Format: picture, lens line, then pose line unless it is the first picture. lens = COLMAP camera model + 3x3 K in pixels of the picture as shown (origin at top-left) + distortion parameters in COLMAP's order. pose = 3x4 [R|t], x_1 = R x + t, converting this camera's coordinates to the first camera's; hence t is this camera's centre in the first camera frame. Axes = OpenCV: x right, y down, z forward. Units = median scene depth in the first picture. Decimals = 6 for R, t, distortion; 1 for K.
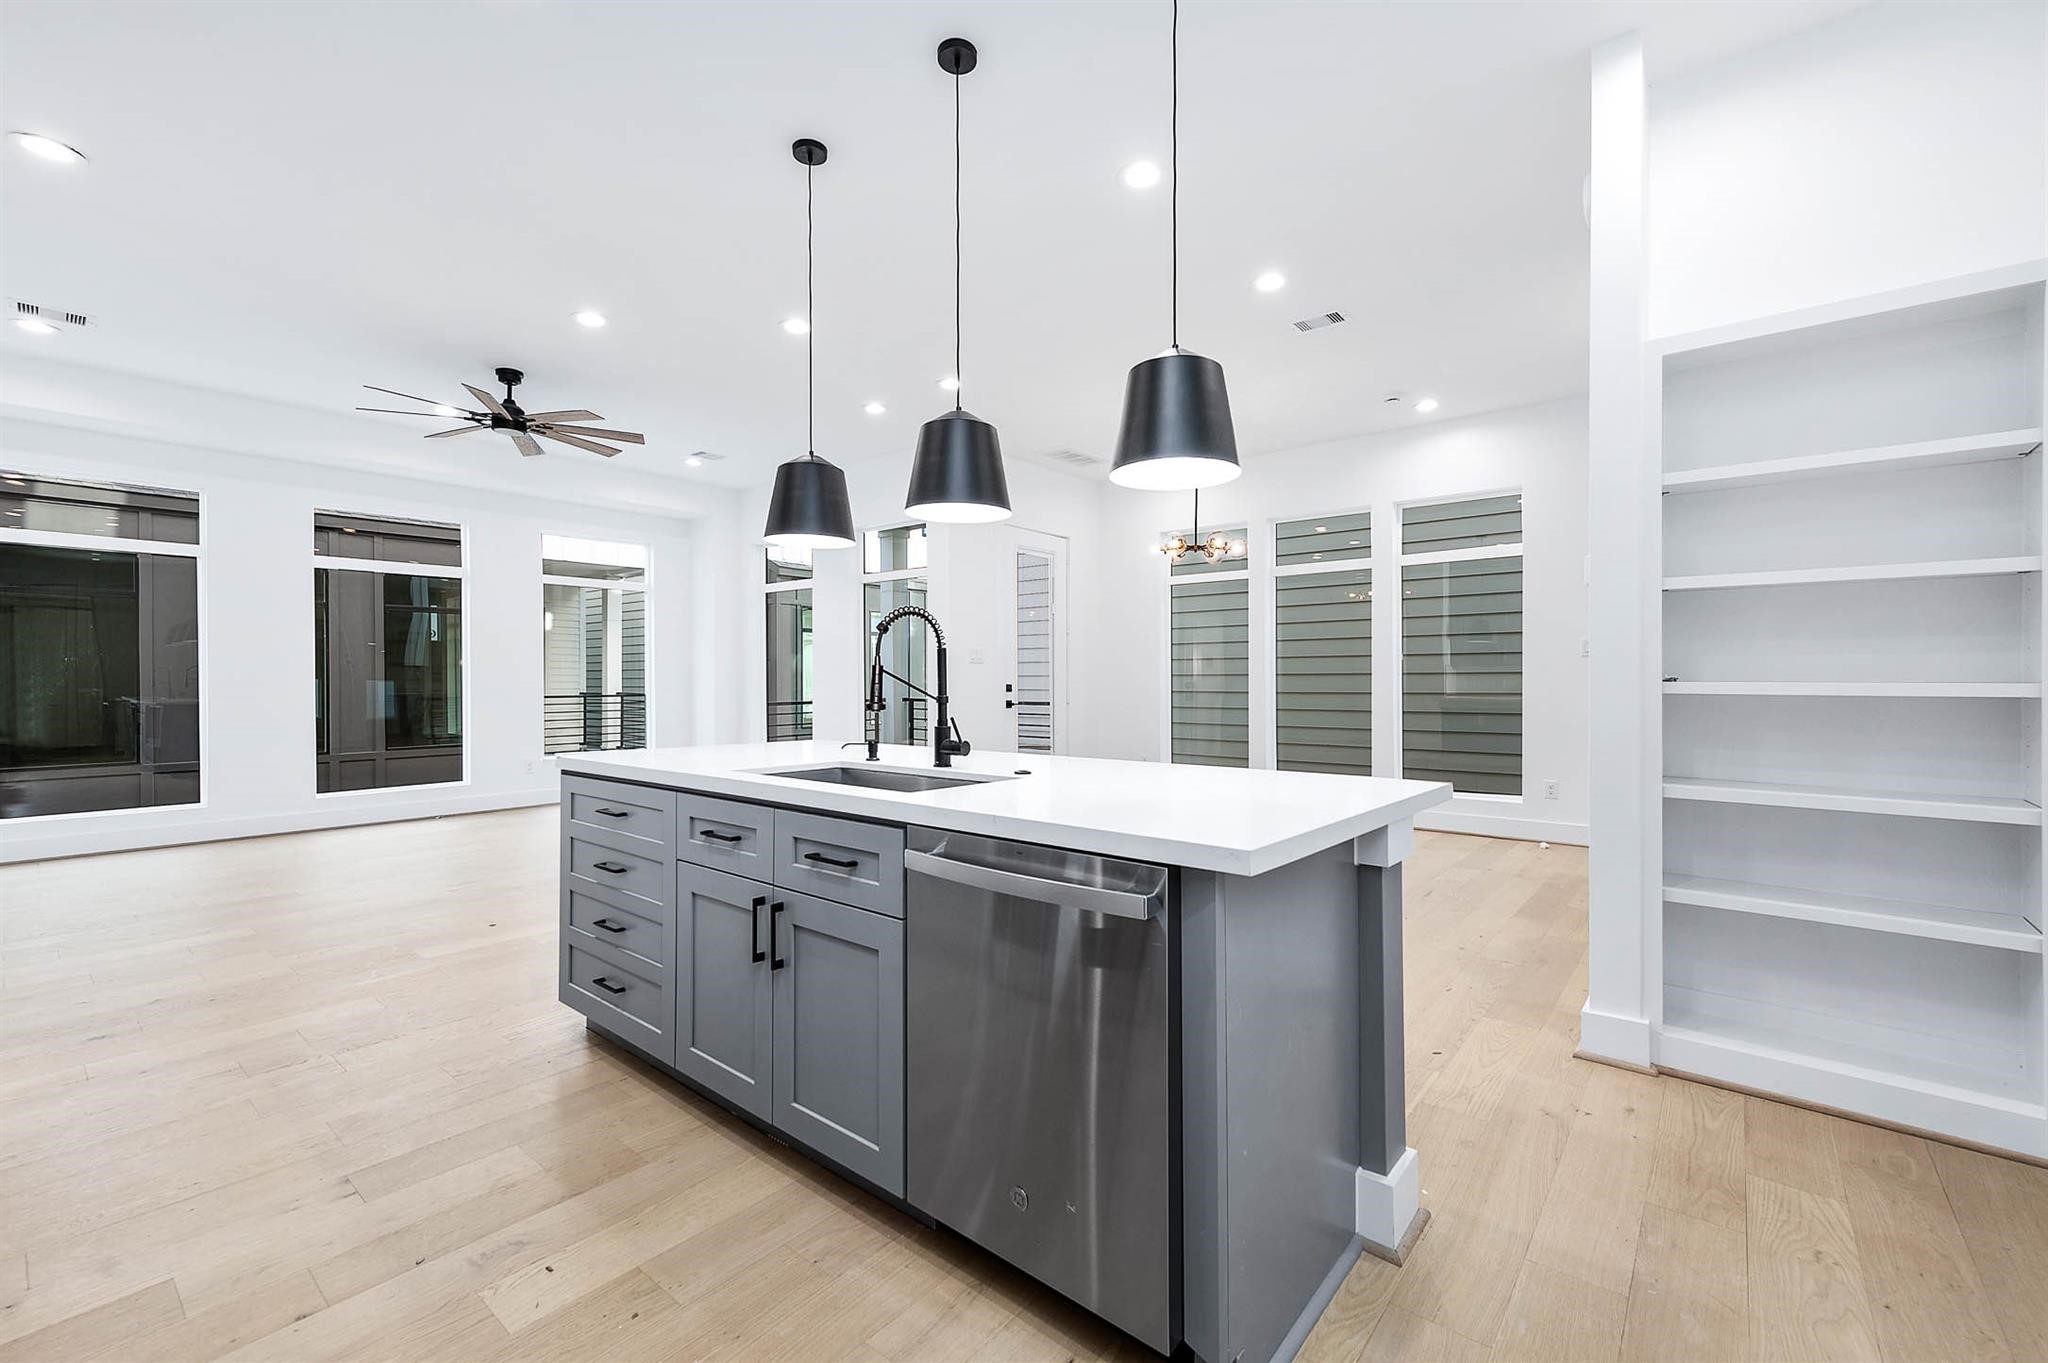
lens RADIAL K [[850.2, 0, 1029.3], [0, 850.2, 680.1], [0, 0, 1]] dist [-0.001867, -0.000505]
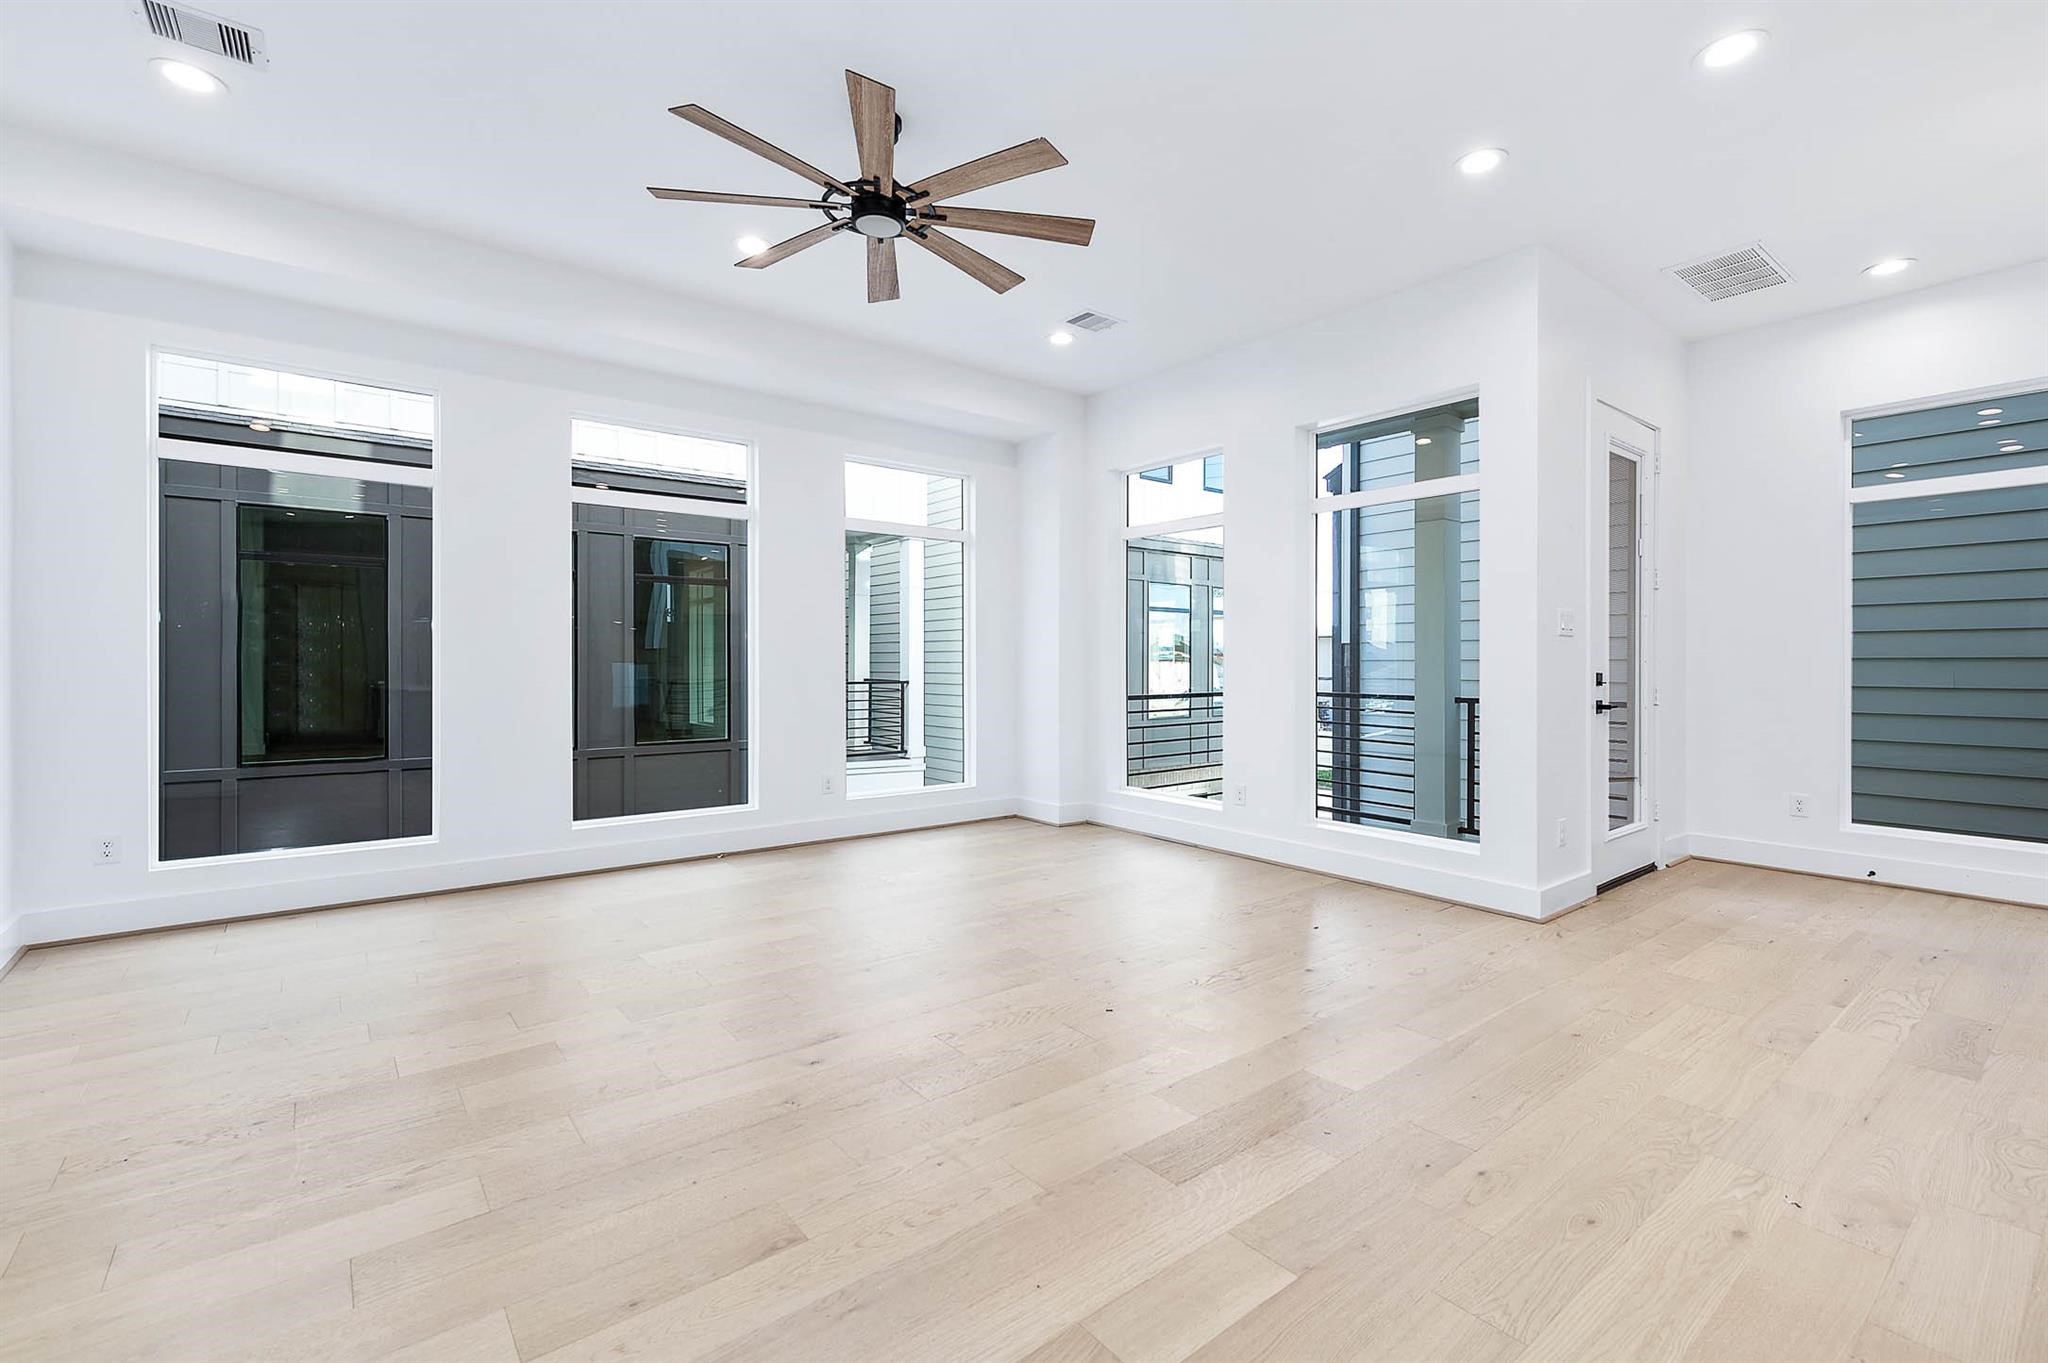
lens RADIAL K [[897.8, 0, 1021.8], [0, 897.8, 676.3], [0, 0, 1]] dist [-0.001436, -0.000500]
pose [[0.976646, 0.007120, -0.214736, -0.240842], [-0.004702, 0.999920, 0.011770, 0.001302], [0.214803, -0.010485, 0.976601, 0.266940]]
